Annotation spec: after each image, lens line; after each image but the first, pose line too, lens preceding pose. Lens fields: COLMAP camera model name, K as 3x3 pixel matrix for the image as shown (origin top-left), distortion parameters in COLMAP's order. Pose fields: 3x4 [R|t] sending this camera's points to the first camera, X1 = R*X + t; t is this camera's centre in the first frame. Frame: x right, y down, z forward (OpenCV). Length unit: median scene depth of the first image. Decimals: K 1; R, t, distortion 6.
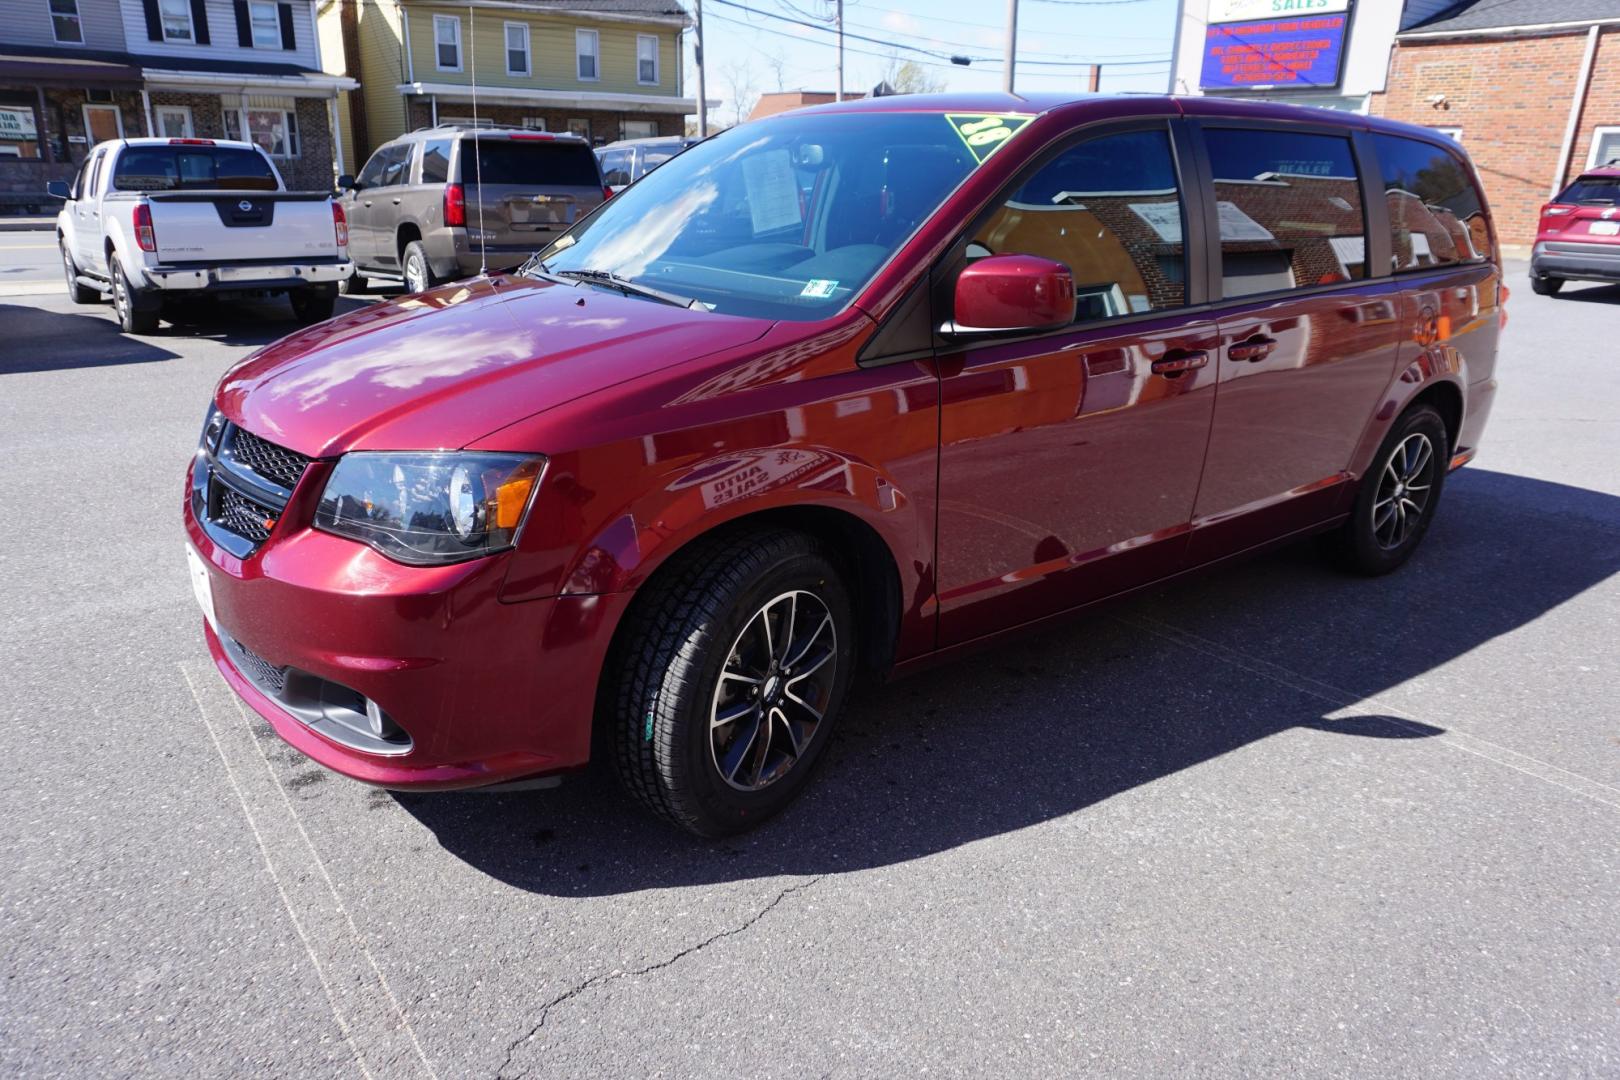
lens RADIAL K [[1052.9, 0, 790.5], [0, 1052.9, 538.7], [0, 0, 1]] dist [-0.049965, 0.030379]
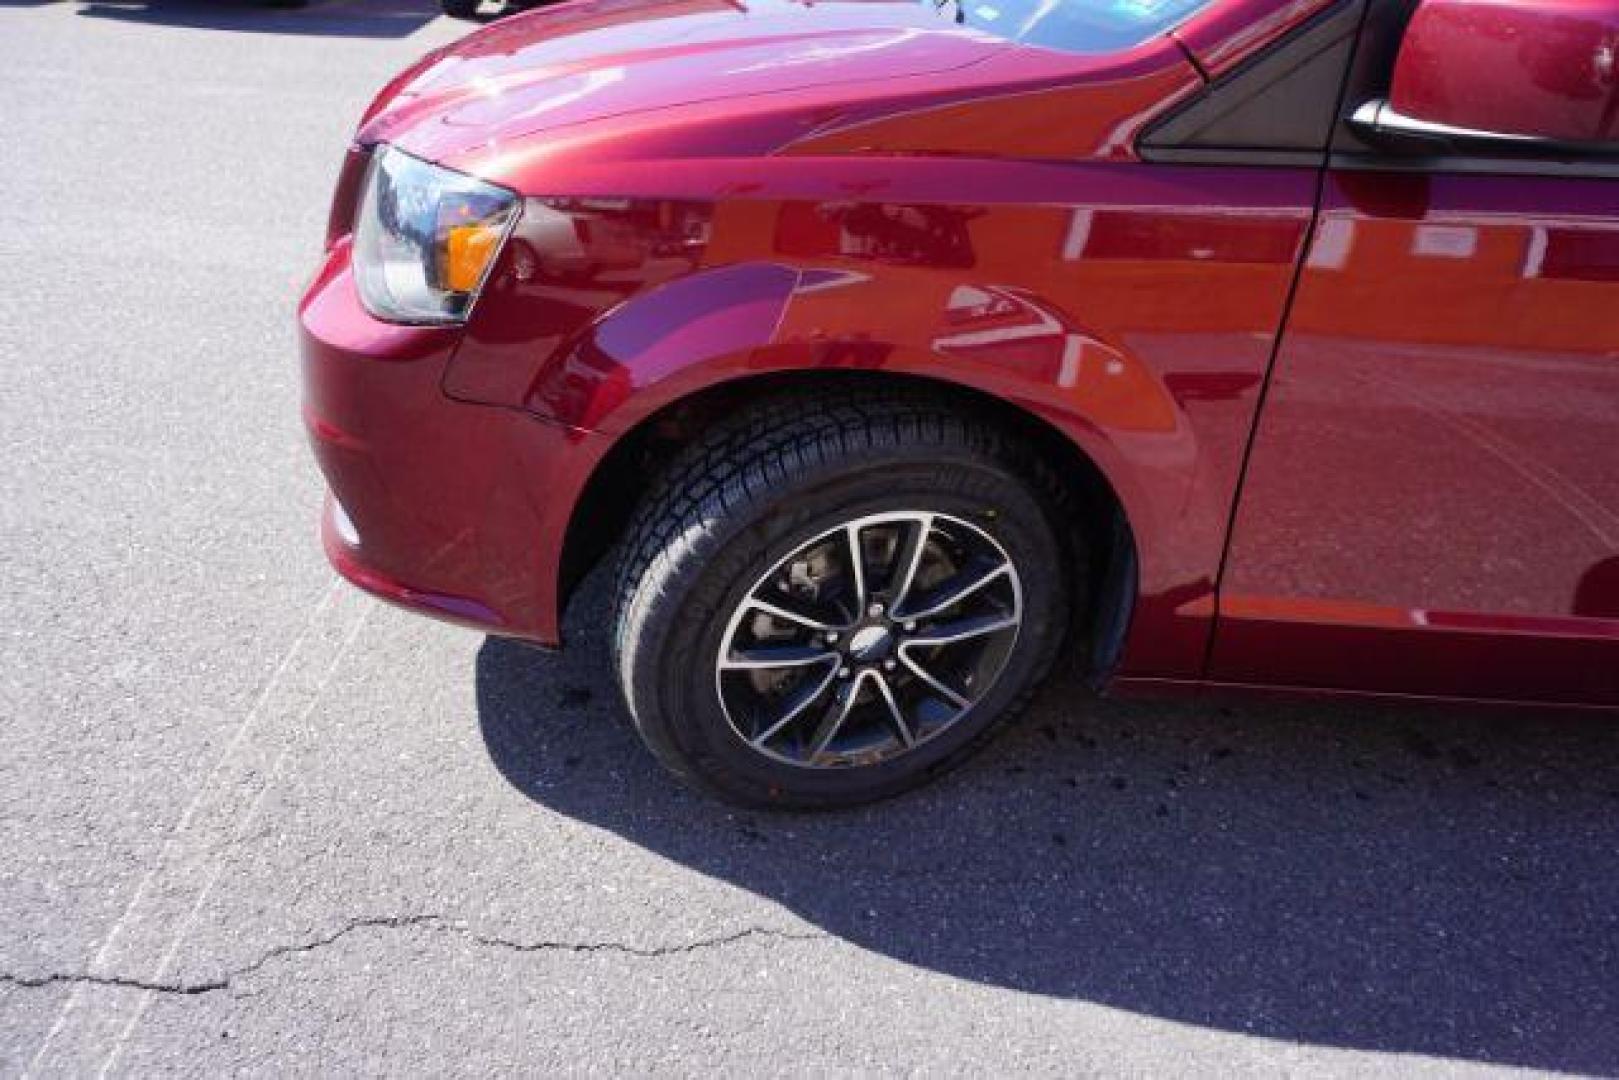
lens RADIAL K [[1121.1, 0, 809.2], [0, 1121.1, 536.4], [0, 0, 1]] dist [-0.084836, 0.068436]
pose [[0.807288, 0.353401, -0.472646, 0.256824], [-0.244340, 0.929163, 0.277406, -0.098874], [0.537201, -0.108460, 0.836452, 0.427585]]
